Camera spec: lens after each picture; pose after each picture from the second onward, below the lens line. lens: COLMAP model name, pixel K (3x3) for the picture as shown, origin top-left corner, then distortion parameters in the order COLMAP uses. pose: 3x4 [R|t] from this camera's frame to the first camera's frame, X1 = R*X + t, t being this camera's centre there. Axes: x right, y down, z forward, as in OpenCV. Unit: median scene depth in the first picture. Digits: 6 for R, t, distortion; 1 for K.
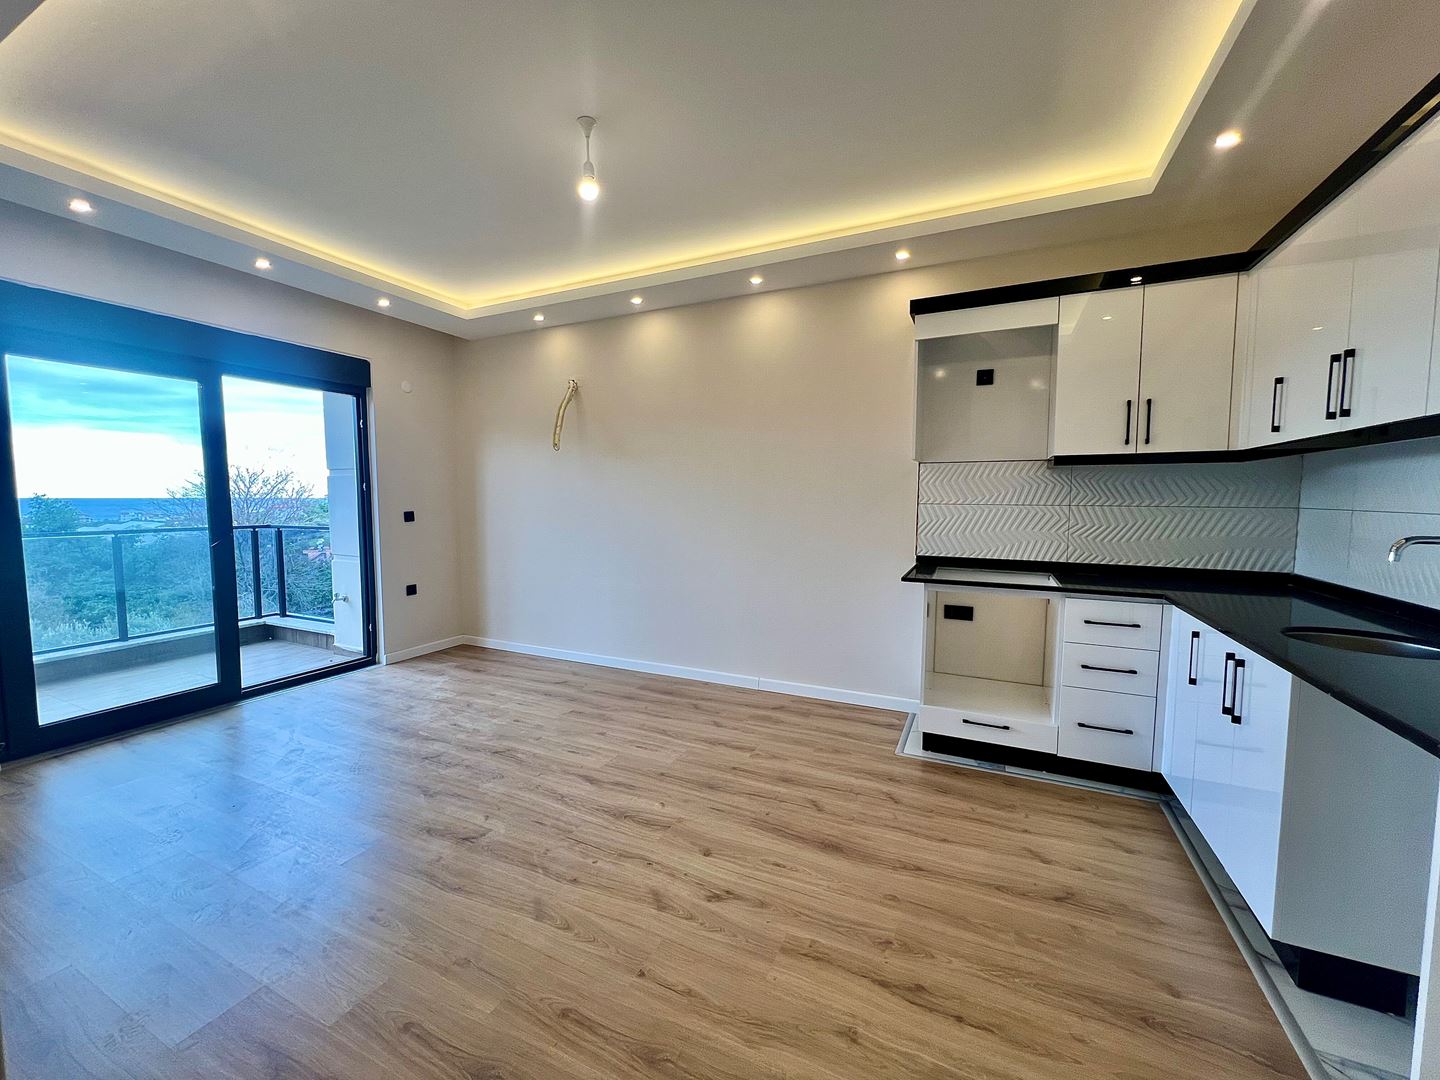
lens RADIAL K [[571.4, 0, 715.5], [0, 571.4, 538.3], [0, 0, 1]] dist [-0.001171, -0.000146]
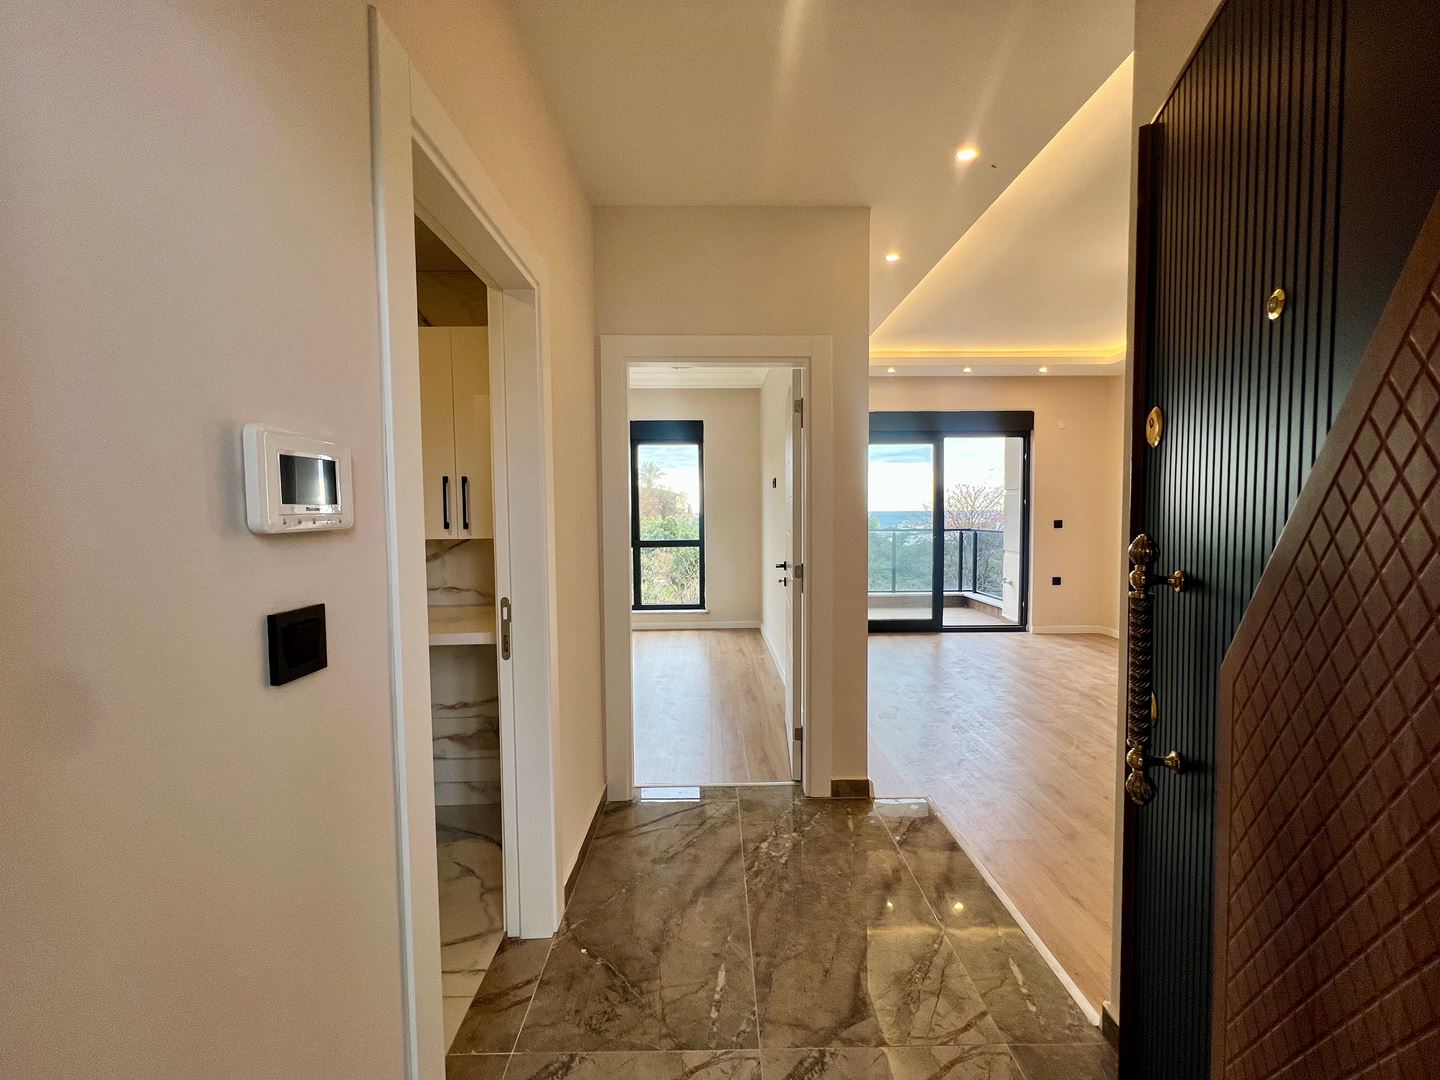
lens RADIAL K [[571.4, 0, 715.5], [0, 571.4, 538.3], [0, 0, 1]] dist [-0.001171, -0.000146]
pose [[0.440427, 0.036664, -0.897039, 0.430854], [-0.055189, 0.998382, 0.013710, 0.029014], [0.896091, 0.043469, 0.441738, -0.403163]]
